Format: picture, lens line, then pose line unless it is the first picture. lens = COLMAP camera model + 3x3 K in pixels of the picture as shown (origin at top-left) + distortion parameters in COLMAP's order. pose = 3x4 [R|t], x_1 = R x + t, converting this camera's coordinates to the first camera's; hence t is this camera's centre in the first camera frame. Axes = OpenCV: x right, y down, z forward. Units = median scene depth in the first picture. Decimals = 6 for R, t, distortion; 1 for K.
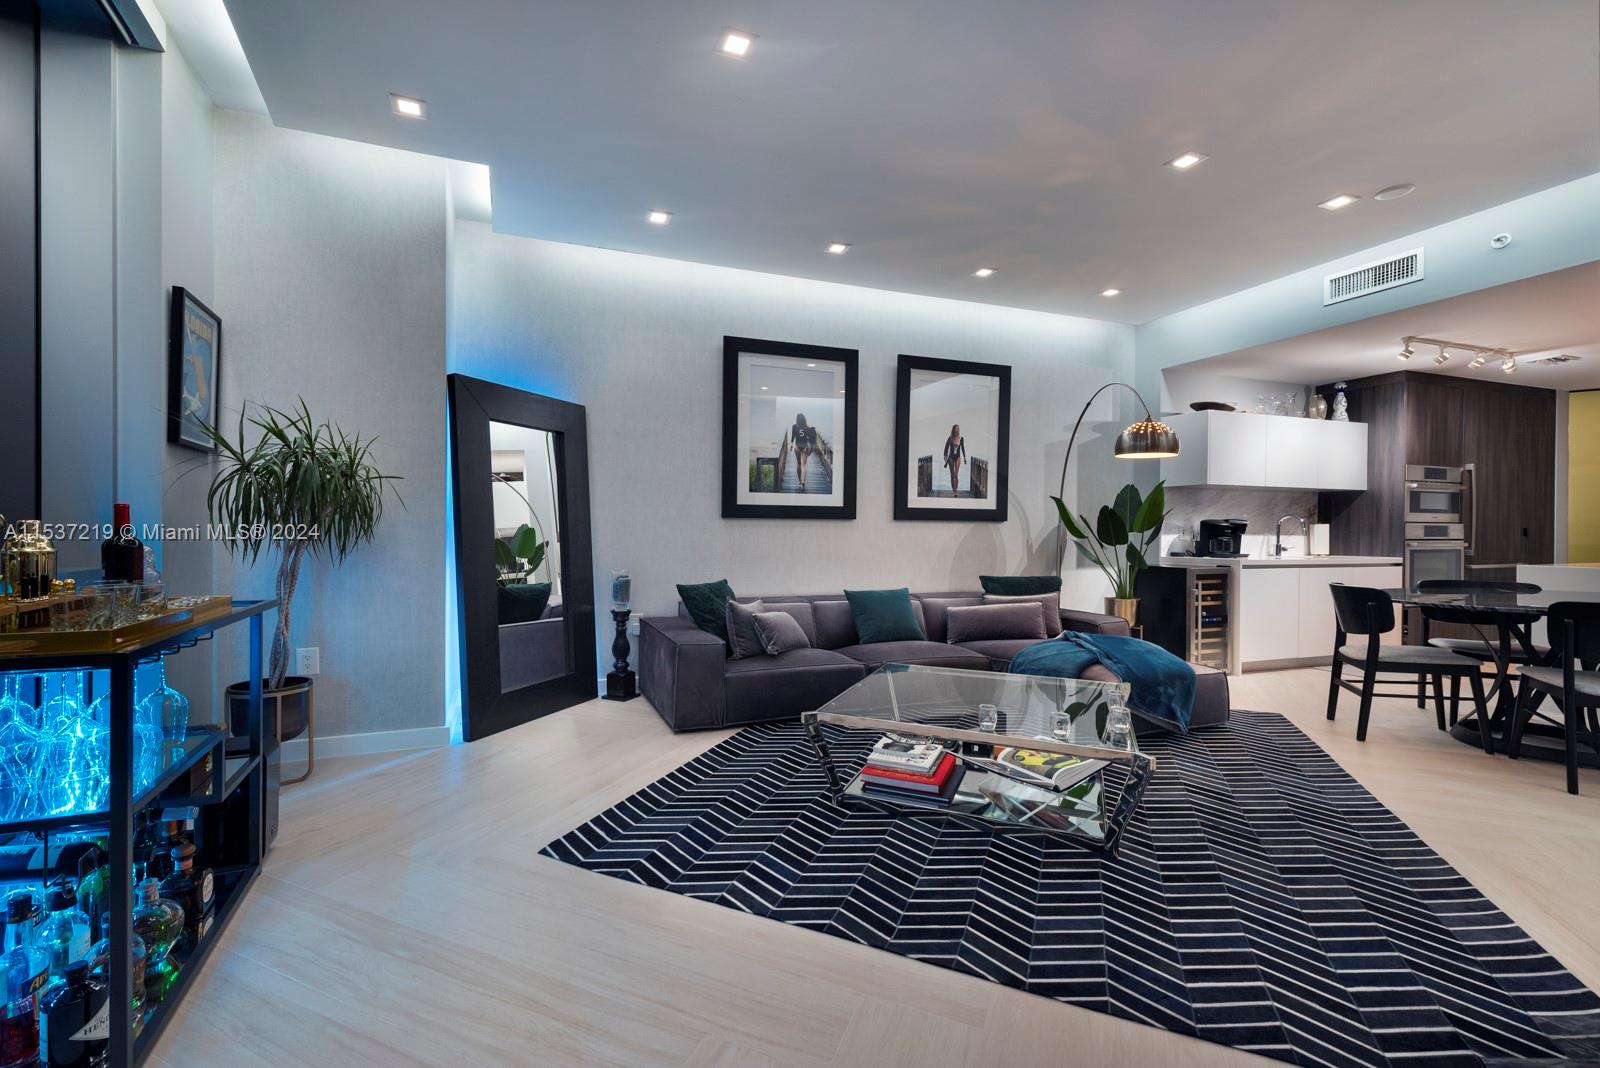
lens RADIAL K [[631.6, 0, 799.5], [0, 631.6, 531.5], [0, 0, 1]] dist [0.015315, -0.002230]
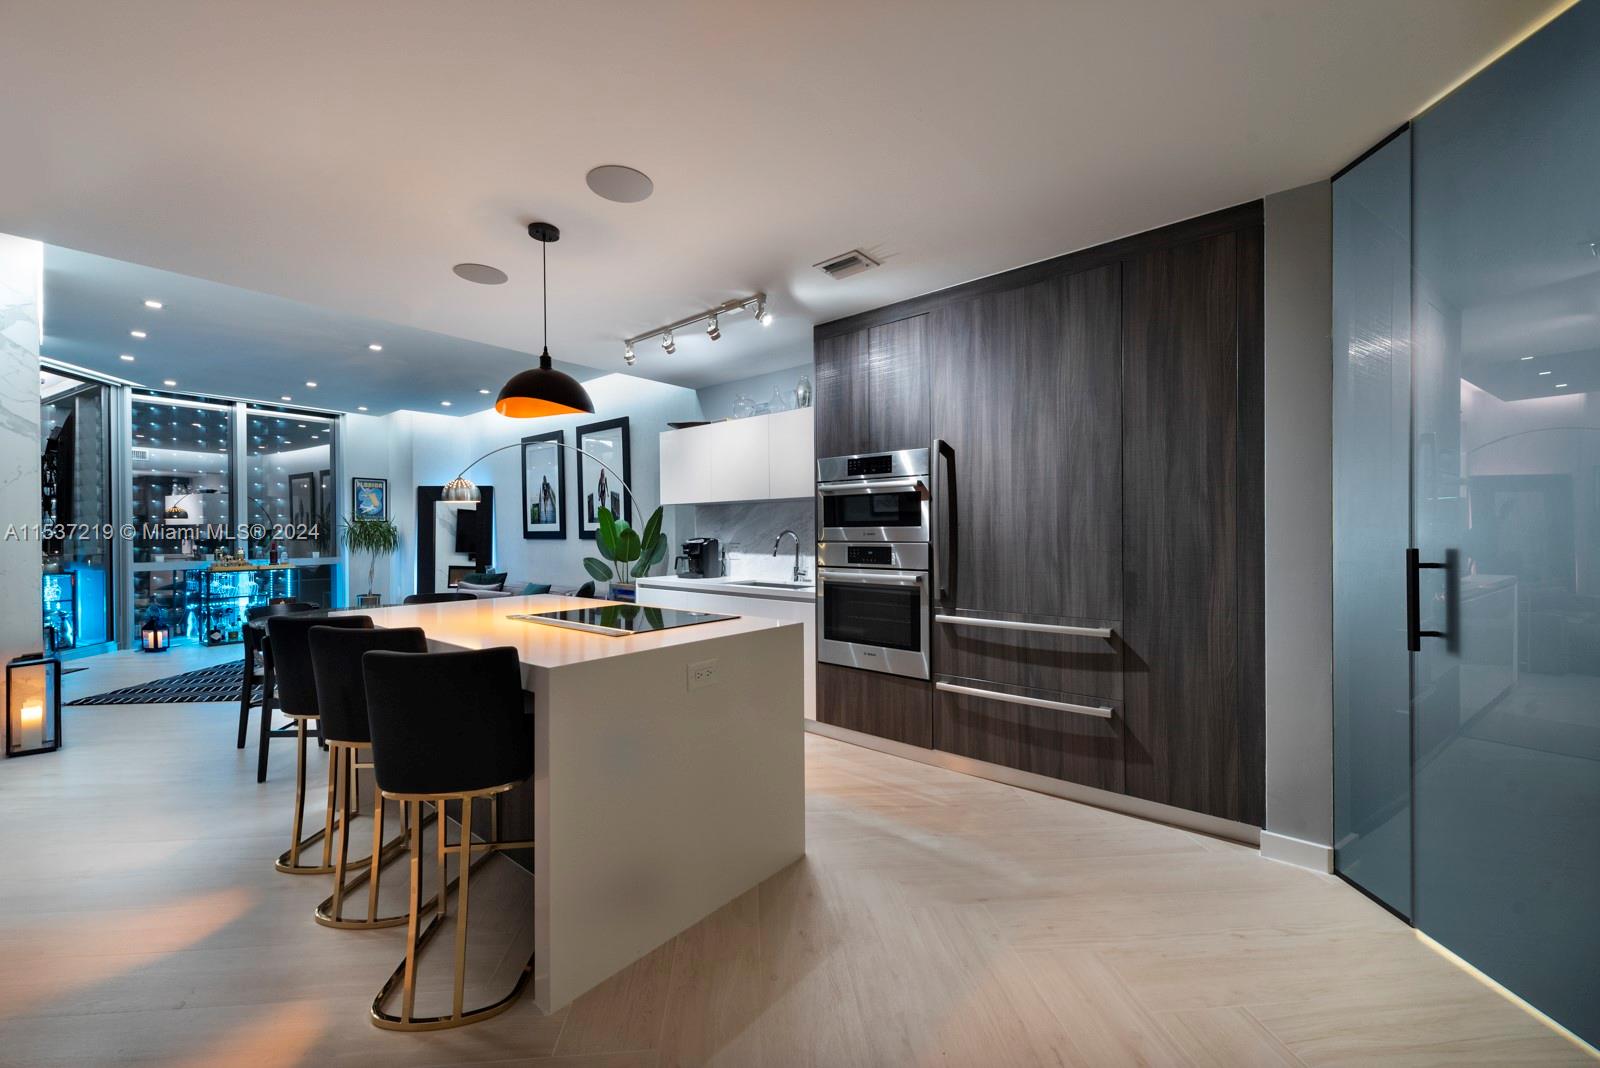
lens RADIAL K [[631.6, 0, 799.3], [0, 631.6, 537.1], [0, 0, 1]] dist [0.015315, -0.002230]
pose [[0.518412, -0.005031, -0.855116, 1.621516], [0.000785, 0.999985, -0.005407, -0.015471], [0.855131, 0.002132, 0.518408, 0.661632]]
